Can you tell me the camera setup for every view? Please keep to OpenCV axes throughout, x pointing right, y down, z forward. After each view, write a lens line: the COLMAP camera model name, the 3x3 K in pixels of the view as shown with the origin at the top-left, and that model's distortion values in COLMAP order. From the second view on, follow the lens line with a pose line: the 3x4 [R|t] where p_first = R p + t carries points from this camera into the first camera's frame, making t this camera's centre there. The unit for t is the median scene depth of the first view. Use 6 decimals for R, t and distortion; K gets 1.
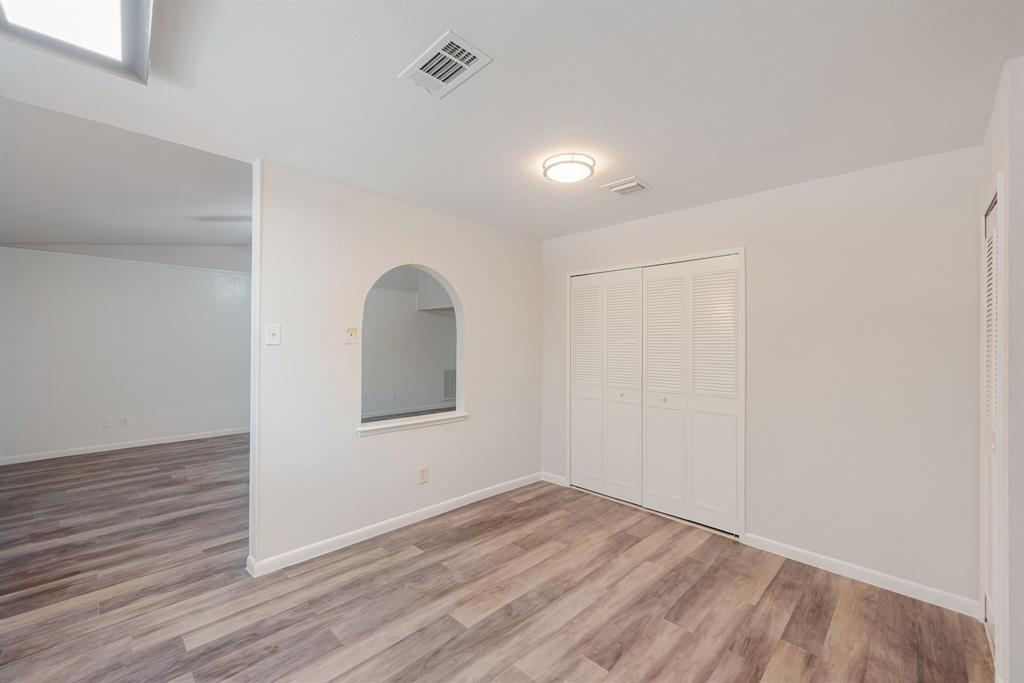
lens RADIAL K [[410.5, 0, 510.6], [0, 410.5, 344.9], [0, 0, 1]] dist [0.001331, 0.001205]
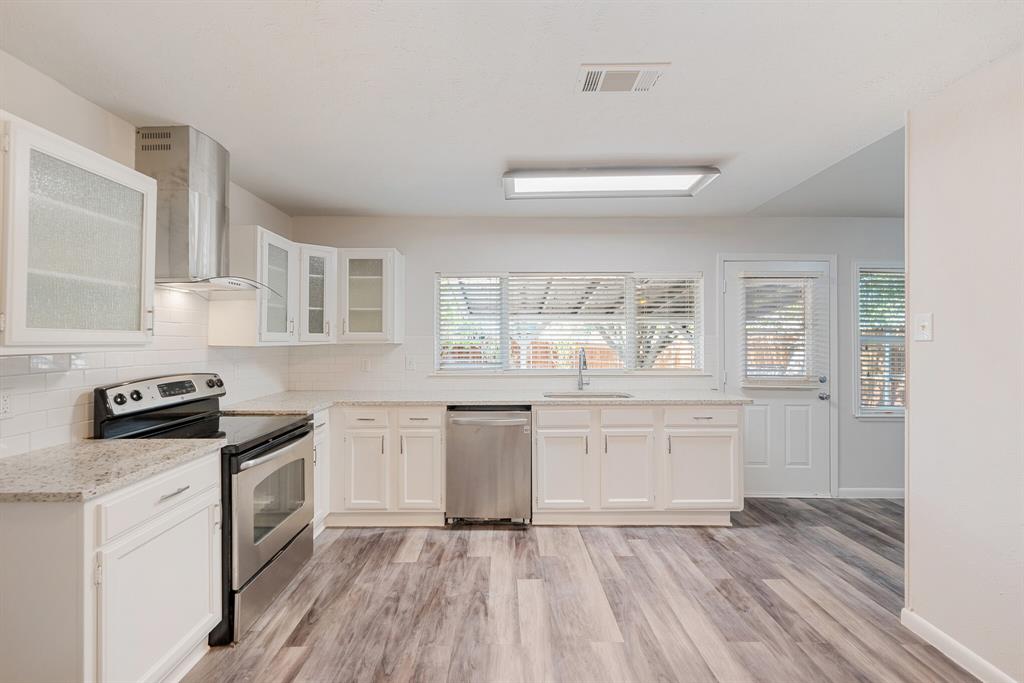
lens RADIAL K [[410.5, 0, 511.6], [0, 410.5, 343.5], [0, 0, 1]] dist [0.001331, 0.001205]
pose [[-0.705318, -0.007619, -0.708850, 0.554859], [-0.002554, 0.999963, -0.008207, 0.014392], [0.708886, -0.003978, -0.705312, 1.098842]]
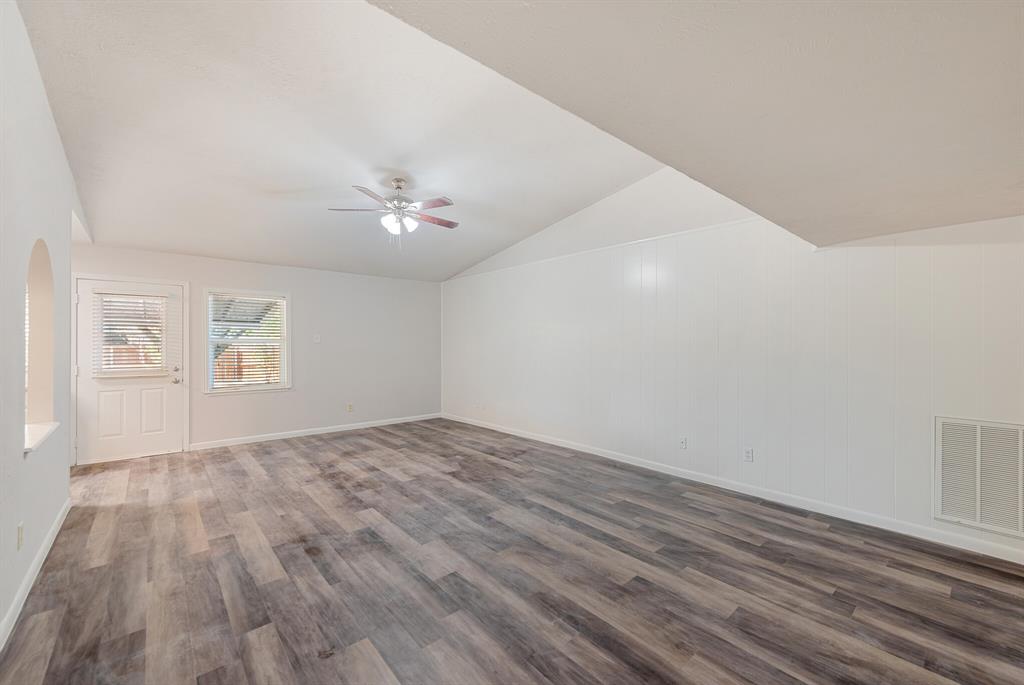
lens RADIAL K [[410.5, 0, 508.2], [0, 410.5, 342.6], [0, 0, 1]] dist [0.001331, 0.001205]
pose [[-0.074692, -0.006066, -0.997188, 0.690024], [0.005513, 0.999964, -0.006496, 0.017086], [0.997191, -0.005983, -0.074656, 2.845970]]
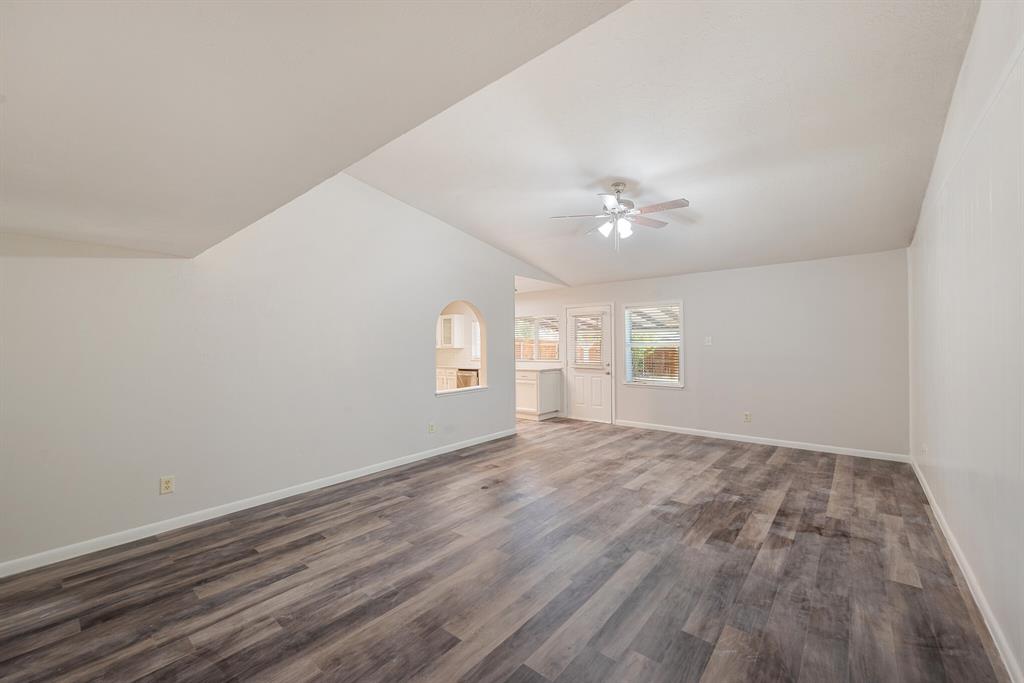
lens RADIAL K [[410.5, 0, 517.6], [0, 410.5, 342.1], [0, 0, 1]] dist [0.001331, 0.001205]
pose [[-0.995740, 0.001665, -0.092188, -0.456474], [0.003046, 0.999885, -0.014845, 0.010562], [0.092153, -0.015062, -0.995631, 3.980846]]
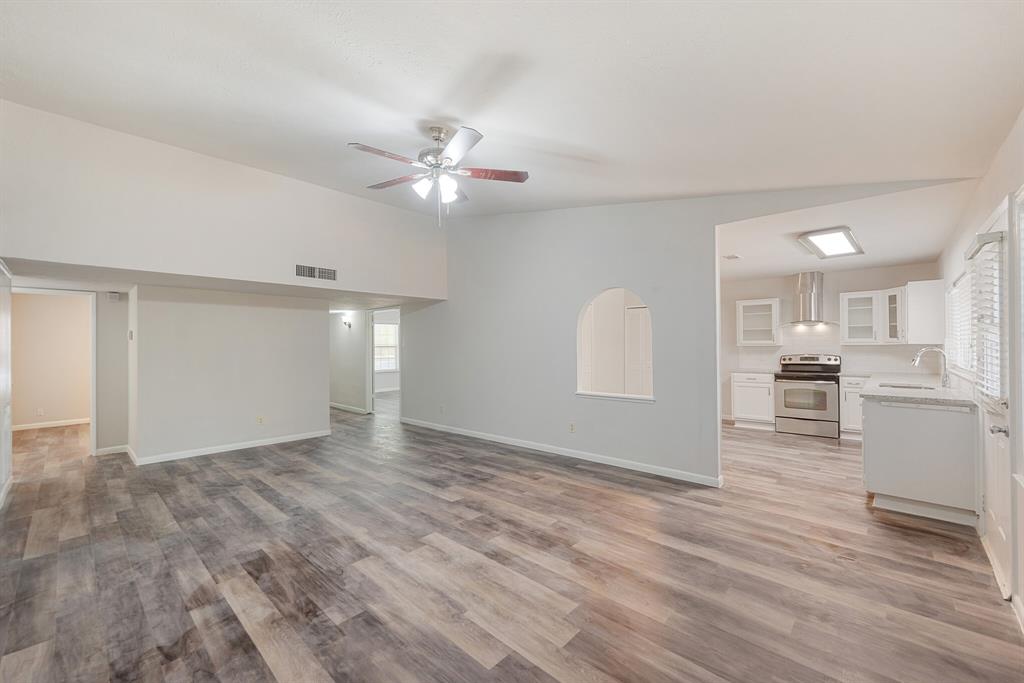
lens RADIAL K [[410.5, 0, 508.2], [0, 410.5, 343.9], [0, 0, 1]] dist [0.001331, 0.001205]
pose [[-0.031356, -0.003636, 0.999502, -2.413962], [0.004134, 0.999984, 0.003767, -0.010000], [-0.999500, 0.004250, -0.031340, 2.052404]]
